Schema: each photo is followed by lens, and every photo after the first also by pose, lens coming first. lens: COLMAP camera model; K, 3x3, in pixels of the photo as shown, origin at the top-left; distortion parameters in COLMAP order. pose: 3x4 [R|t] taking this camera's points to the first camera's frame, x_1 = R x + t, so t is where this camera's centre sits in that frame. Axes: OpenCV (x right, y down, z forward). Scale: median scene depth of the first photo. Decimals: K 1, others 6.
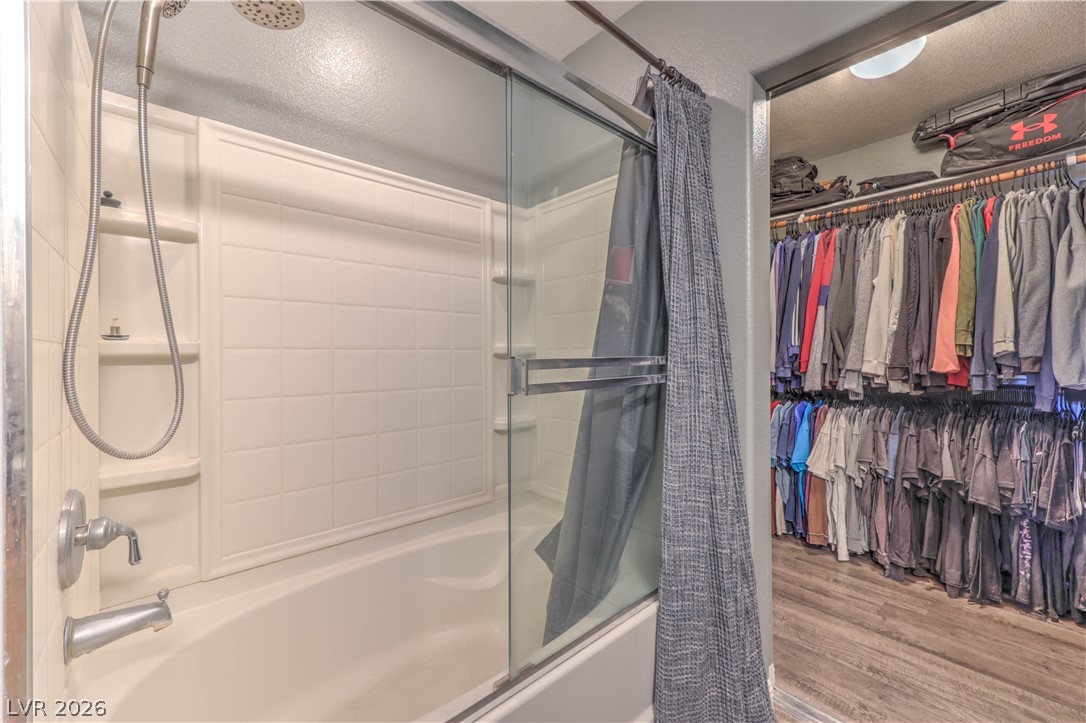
lens RADIAL K [[437.5, 0, 539.6], [0, 437.5, 355.0], [0, 0, 1]] dist [0.006702, 0.000645]
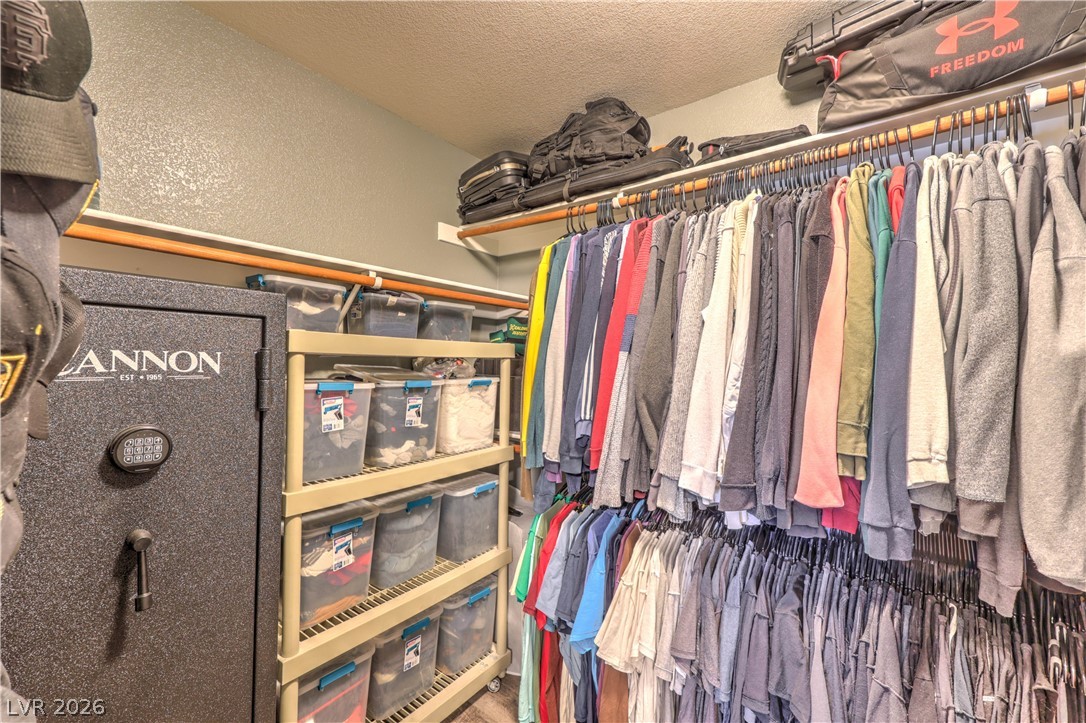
lens RADIAL K [[437.5, 0, 542.9], [0, 437.5, 355.9], [0, 0, 1]] dist [0.006702, 0.000645]
pose [[0.985085, 0.024225, 0.170353, 0.521050], [-0.022702, 0.999683, -0.010882, -0.113783], [-0.170563, 0.006853, 0.985323, 0.556971]]
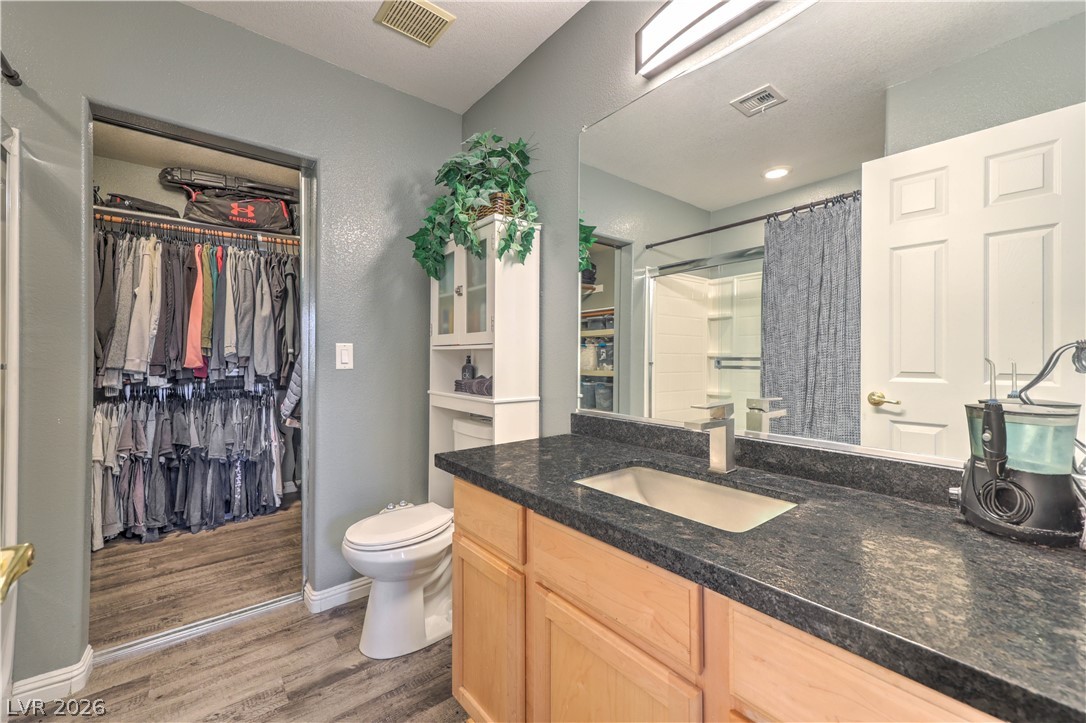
lens RADIAL K [[437.5, 0, 543.2], [0, 437.5, 356.9], [0, 0, 1]] dist [0.006702, 0.000645]
pose [[0.048811, 0.005657, 0.998792, -0.363230], [-0.004001, 0.999977, -0.005468, 0.008525], [-0.998800, -0.003729, 0.048833, -0.132947]]
